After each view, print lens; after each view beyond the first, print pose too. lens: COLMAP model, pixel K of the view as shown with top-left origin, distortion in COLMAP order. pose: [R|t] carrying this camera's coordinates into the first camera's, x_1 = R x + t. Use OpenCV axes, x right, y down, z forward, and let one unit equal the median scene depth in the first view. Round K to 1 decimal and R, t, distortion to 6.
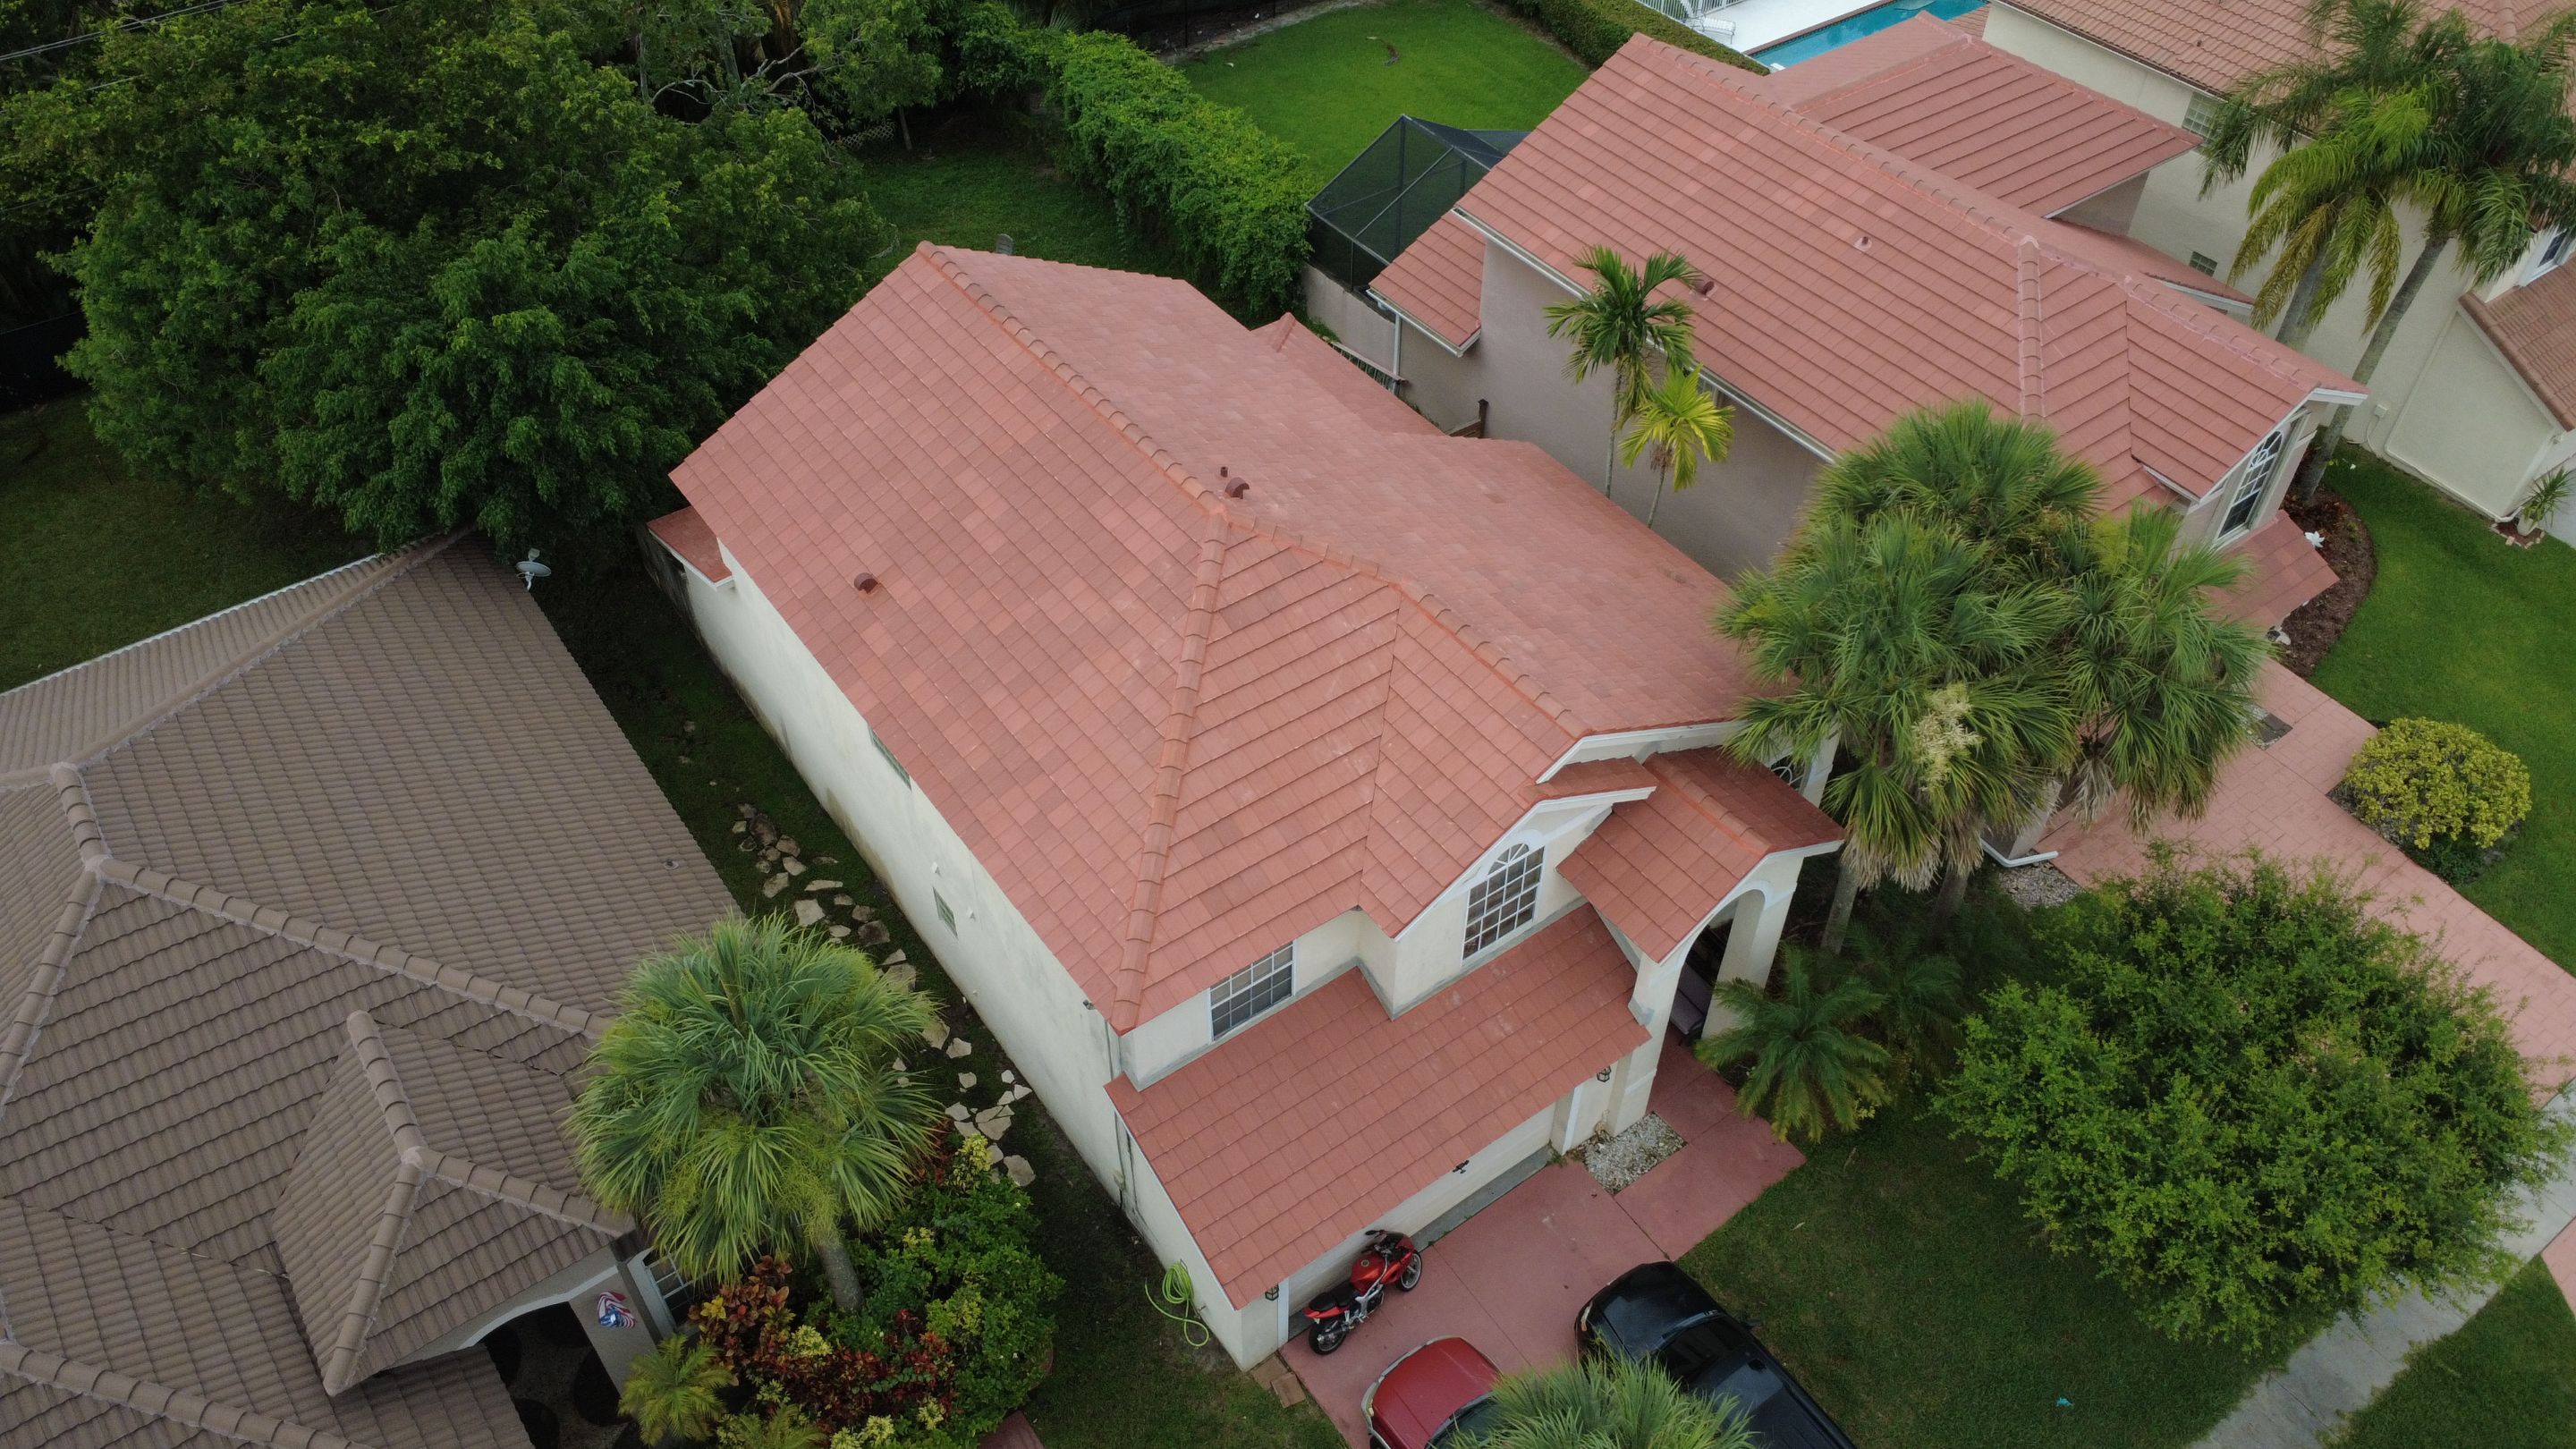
lens RADIAL K [[1868.9, 0, 1292.2], [0, 1868.9, 722.8], [0, 0, 1]] dist [-0.000315, 0.001357]
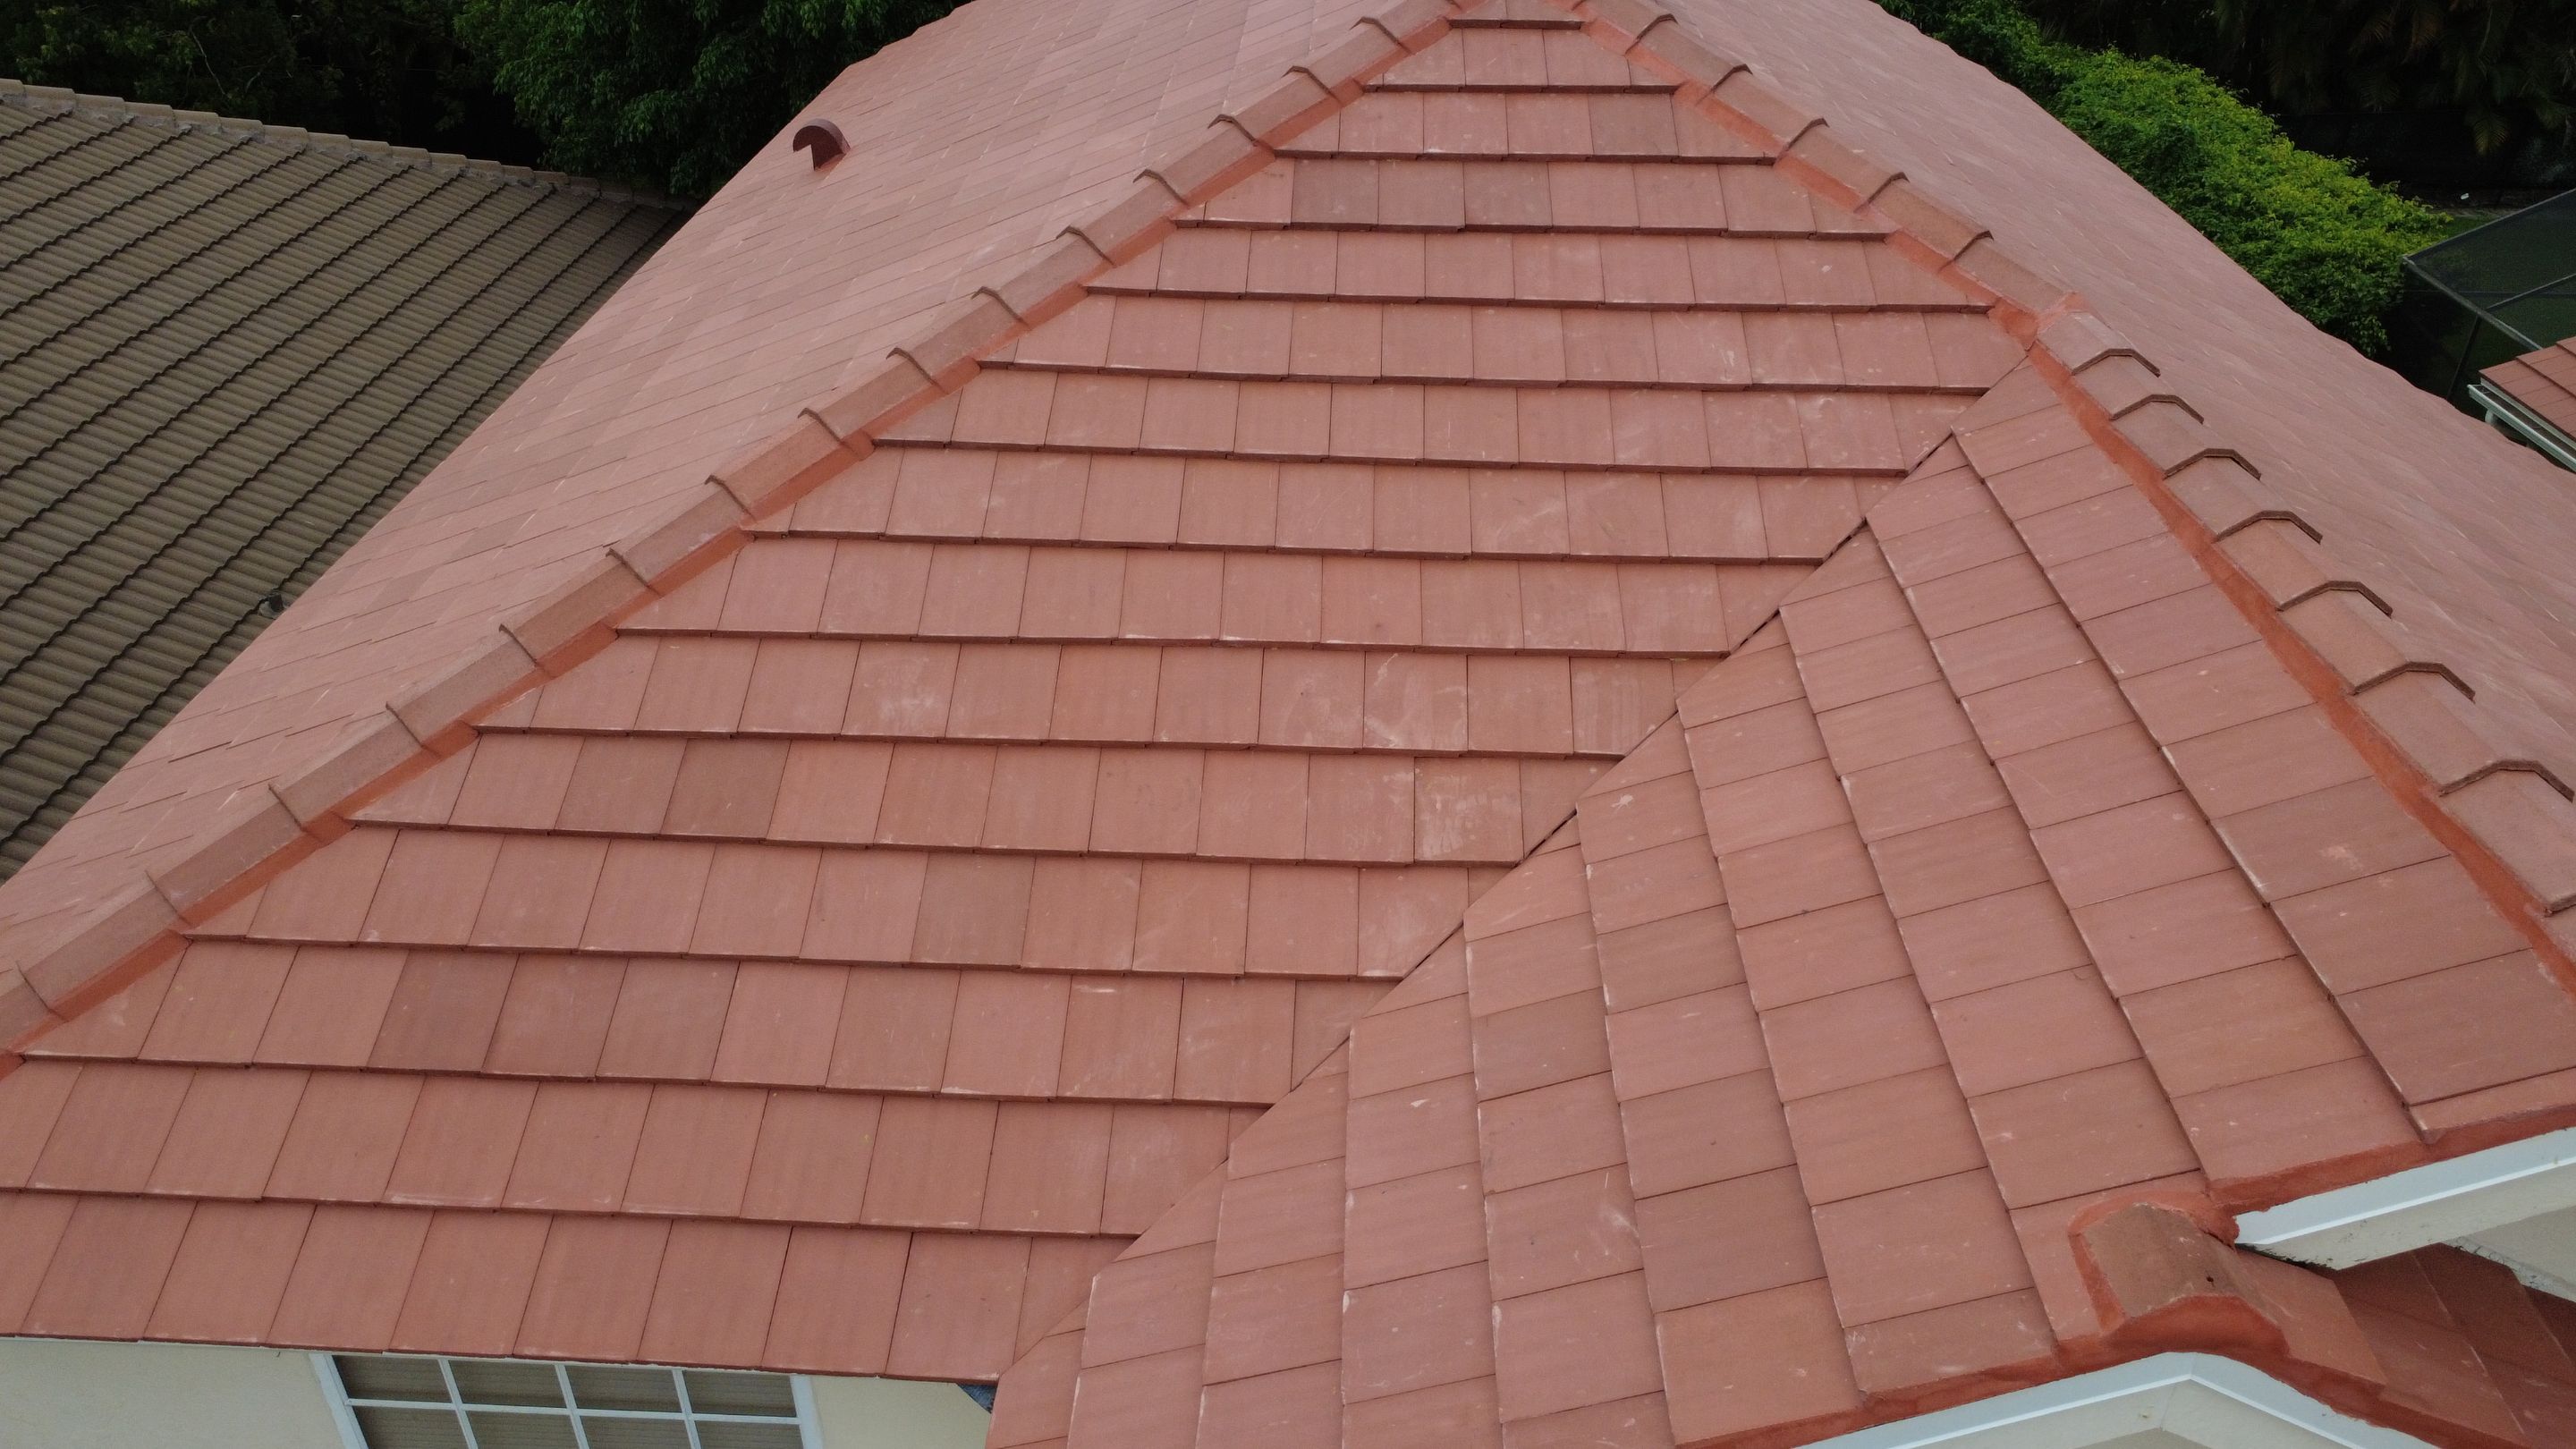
lens RADIAL K [[1868.9, 0, 1292.2], [0, 1868.9, 722.8], [0, 0, 1]] dist [-0.000315, 0.001357]
pose [[0.786808, 0.328999, -0.522199, 0.124772], [-0.441089, 0.891545, -0.102900, 0.040586], [0.431710, 0.311299, 0.846593, 0.764980]]
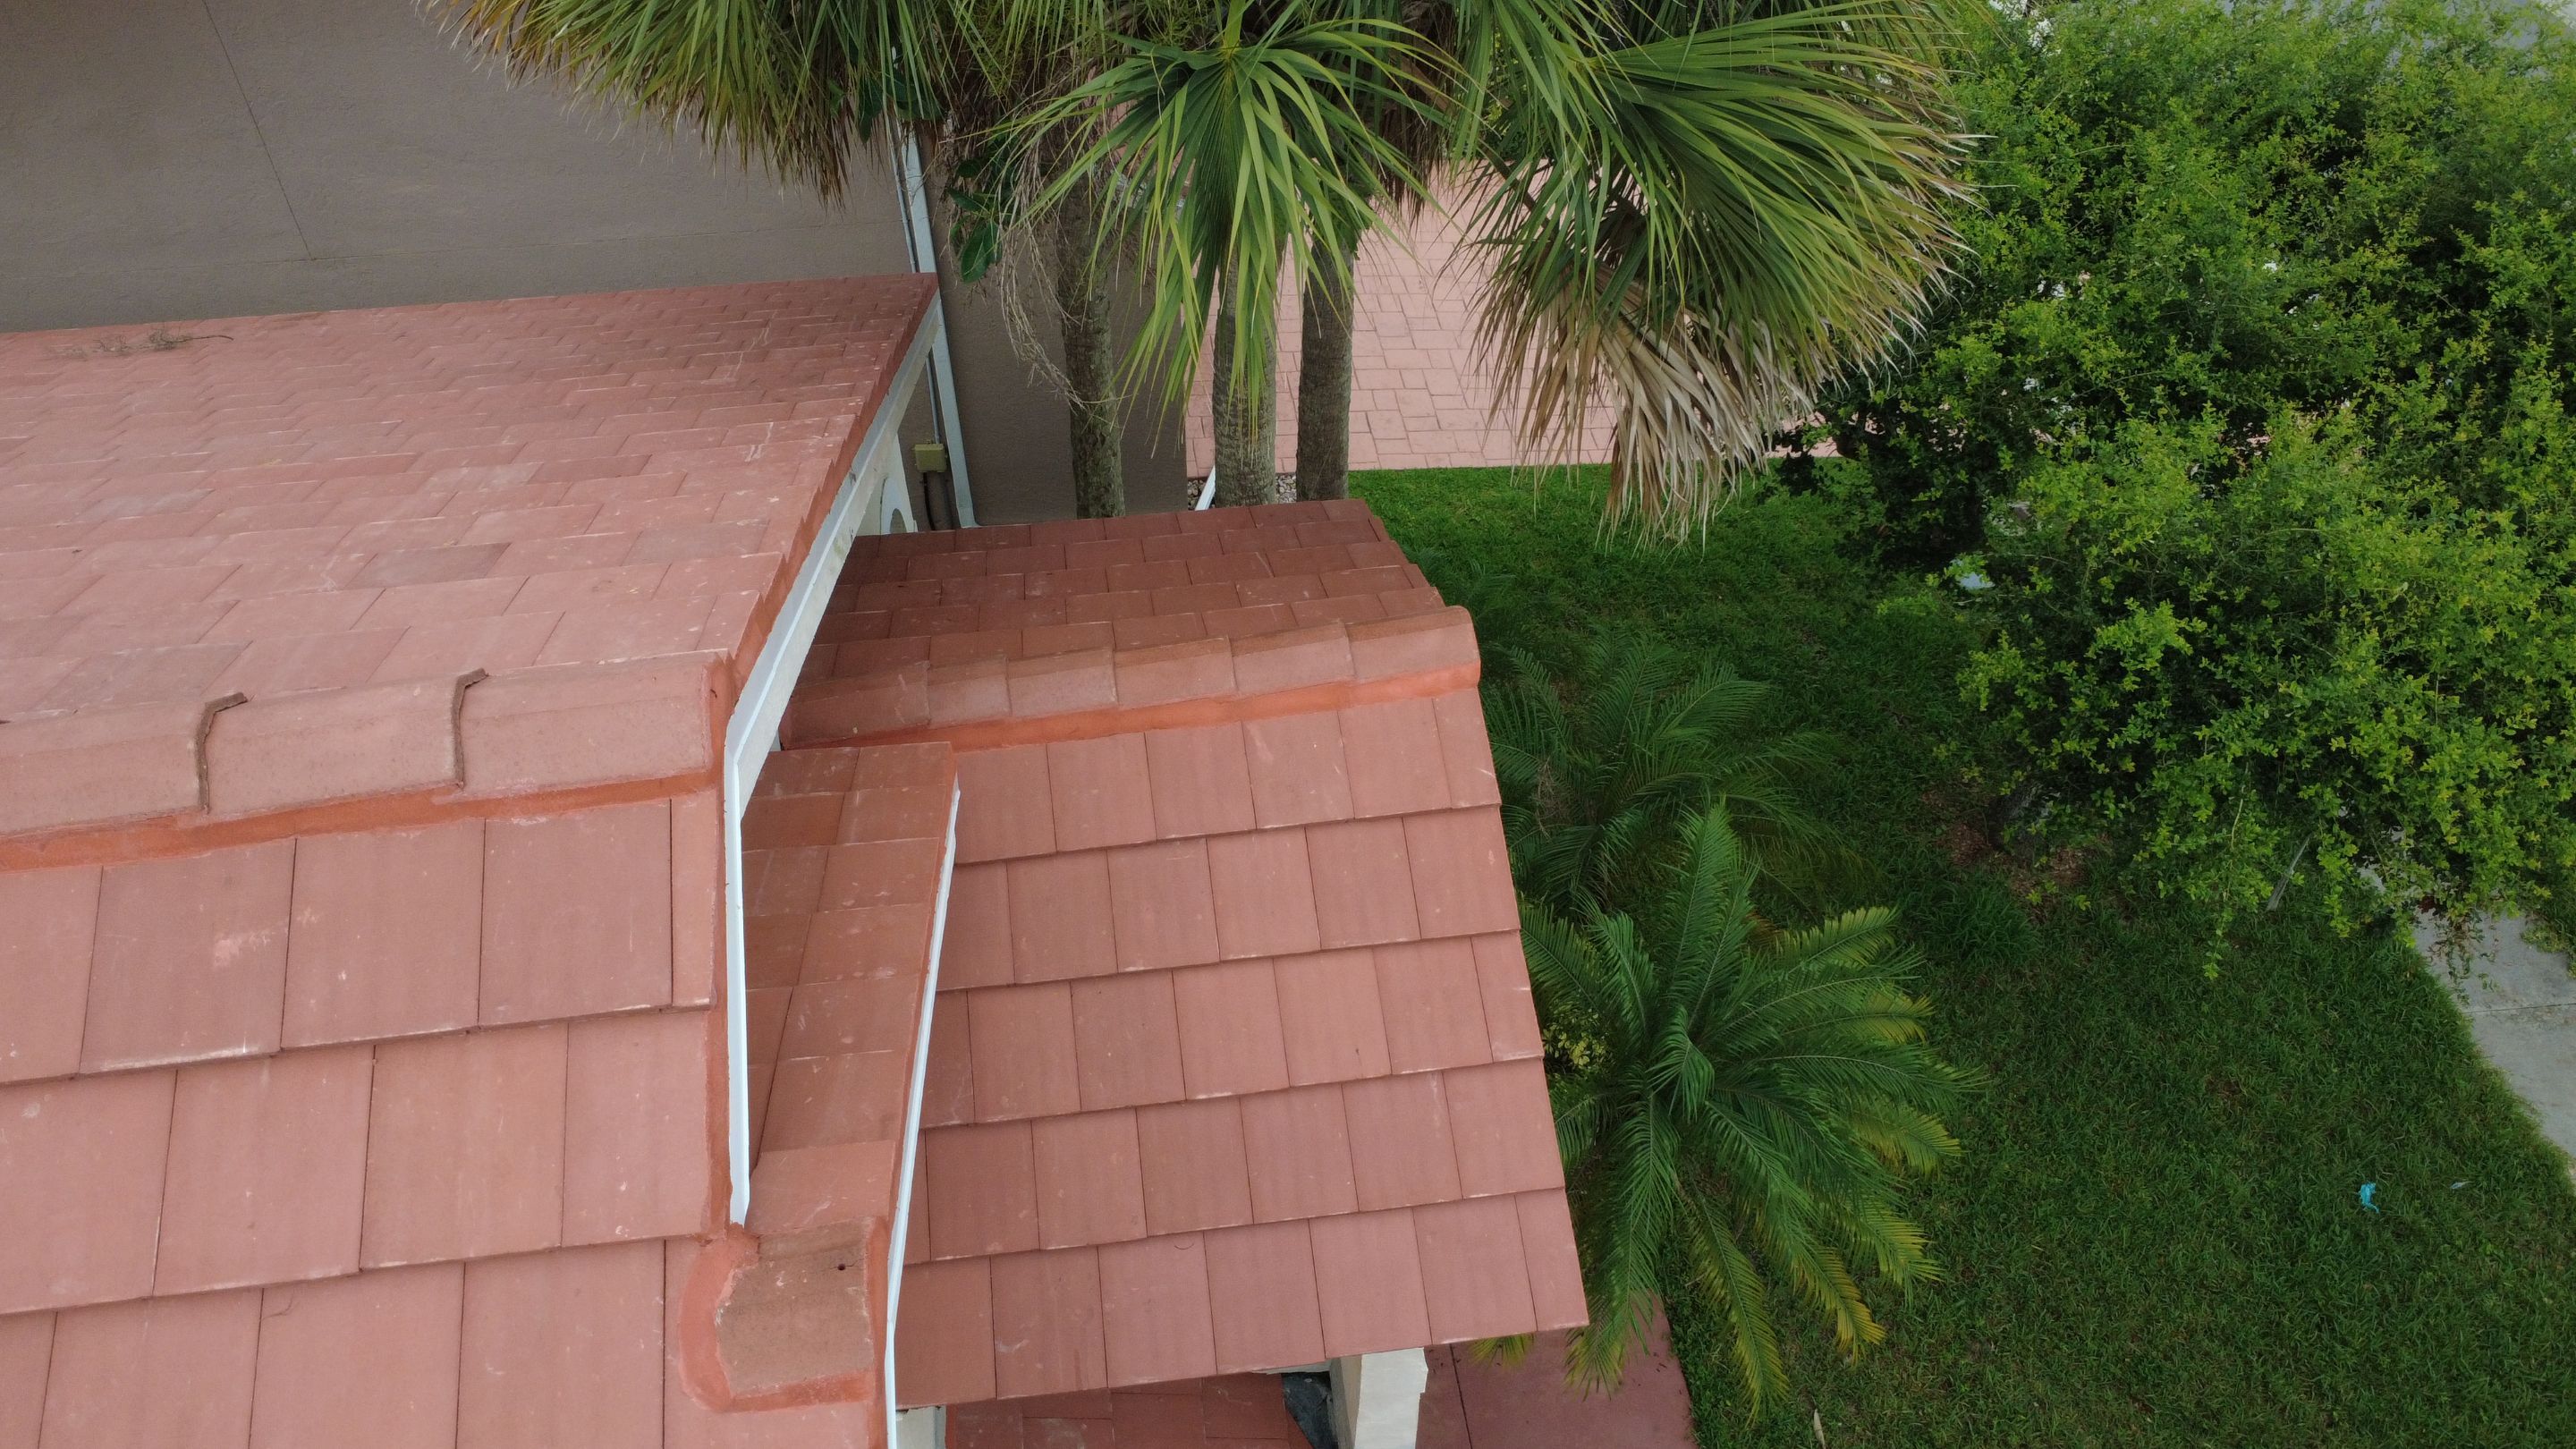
lens RADIAL K [[1868.9, 0, 1292.2], [0, 1868.9, 722.8], [0, 0, 1]] dist [-0.000315, 0.001357]
pose [[0.473283, -0.628265, 0.617483, 0.083756], [0.615848, 0.737180, 0.278022, -0.005236], [-0.629868, 0.248693, 0.735811, 0.802051]]
